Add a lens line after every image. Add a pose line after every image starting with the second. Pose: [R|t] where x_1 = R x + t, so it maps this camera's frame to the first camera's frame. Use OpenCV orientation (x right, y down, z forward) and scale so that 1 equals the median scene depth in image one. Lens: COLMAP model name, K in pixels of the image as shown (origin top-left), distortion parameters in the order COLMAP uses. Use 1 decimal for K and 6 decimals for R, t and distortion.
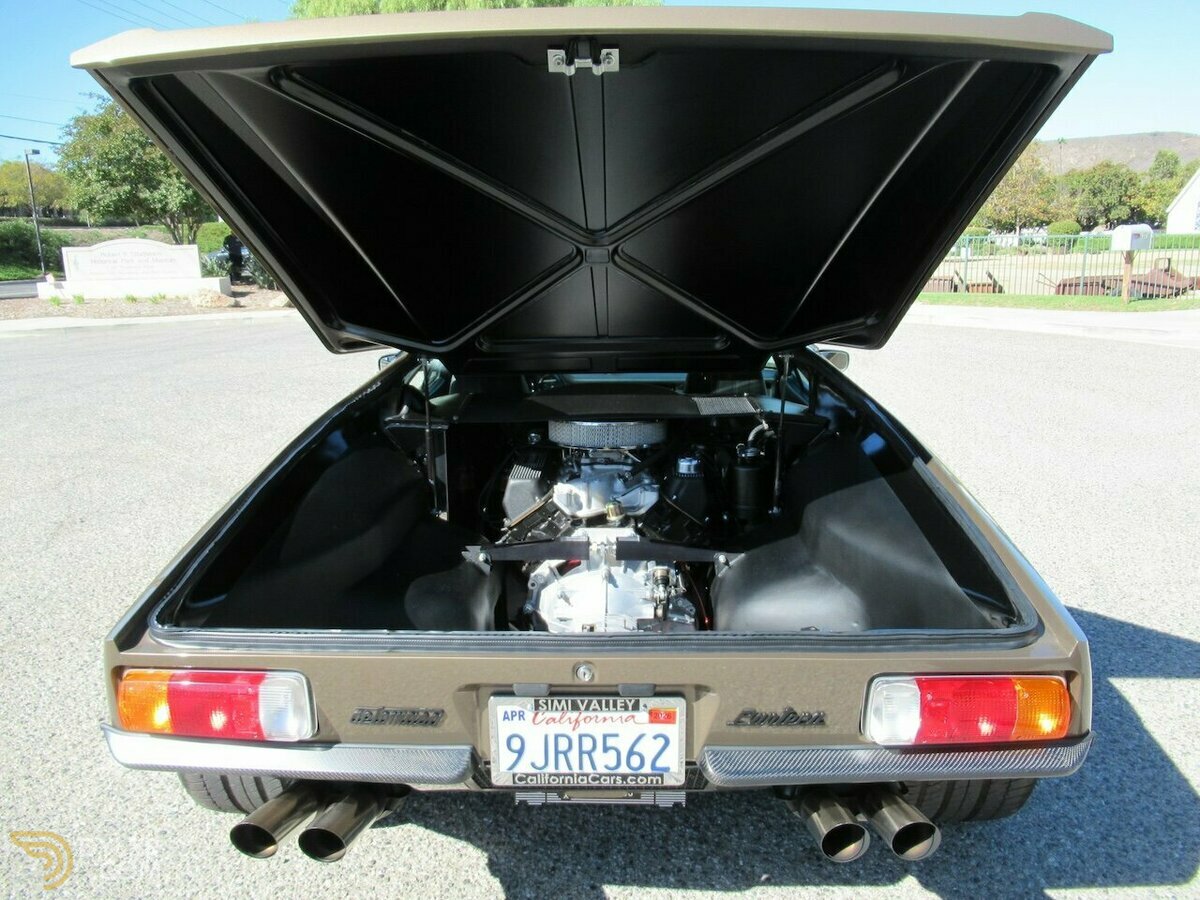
lens RADIAL K [[889.8, 0, 600.8], [0, 889.8, 451.8], [0, 0, 1]] dist [-0.010786, 0.006153]
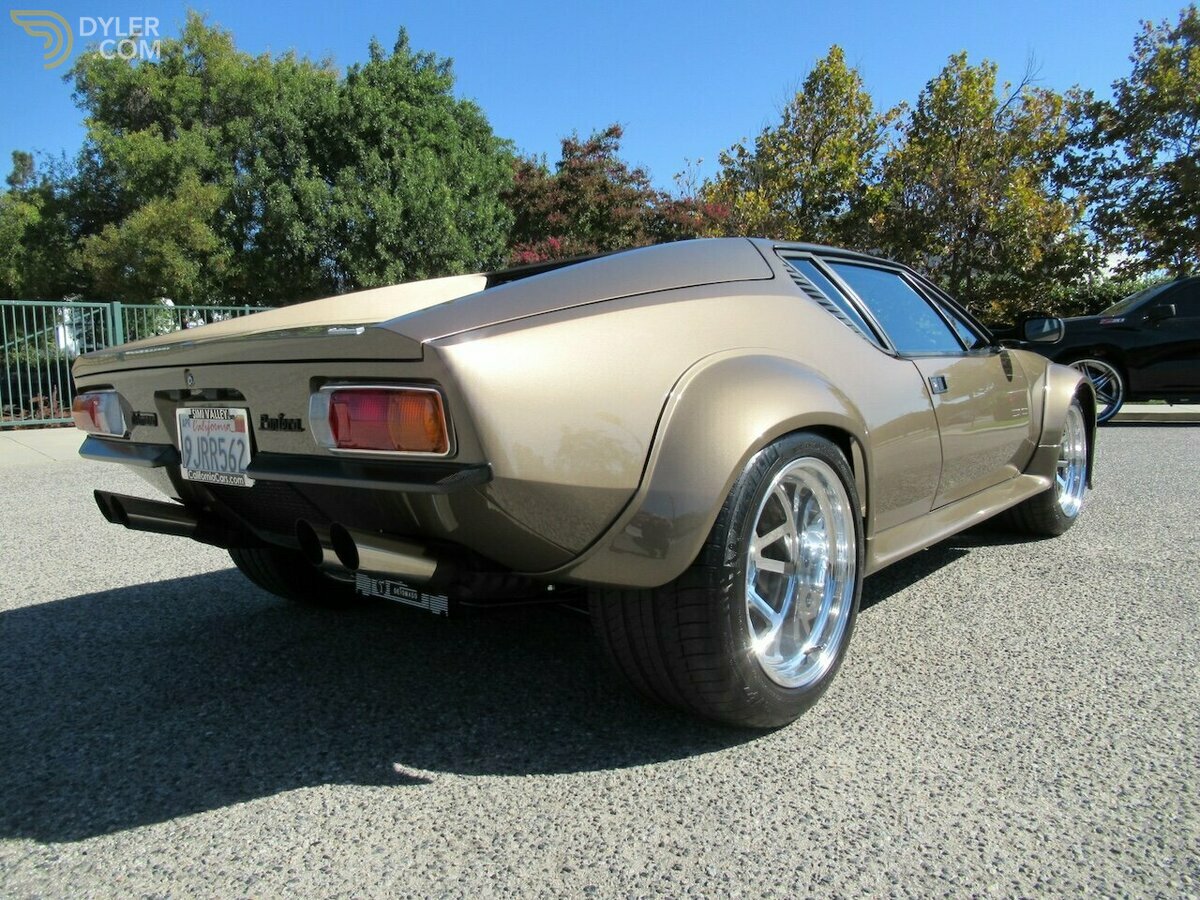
lens RADIAL K [[889.8, 0, 591.4], [0, 889.8, 448.0], [0, 0, 1]] dist [-0.010786, 0.006153]
pose [[0.769949, 0.043465, -0.636623, 0.863938], [-0.132084, 0.986926, -0.092364, 0.260652], [0.624285, 0.155203, 0.765624, 0.236548]]
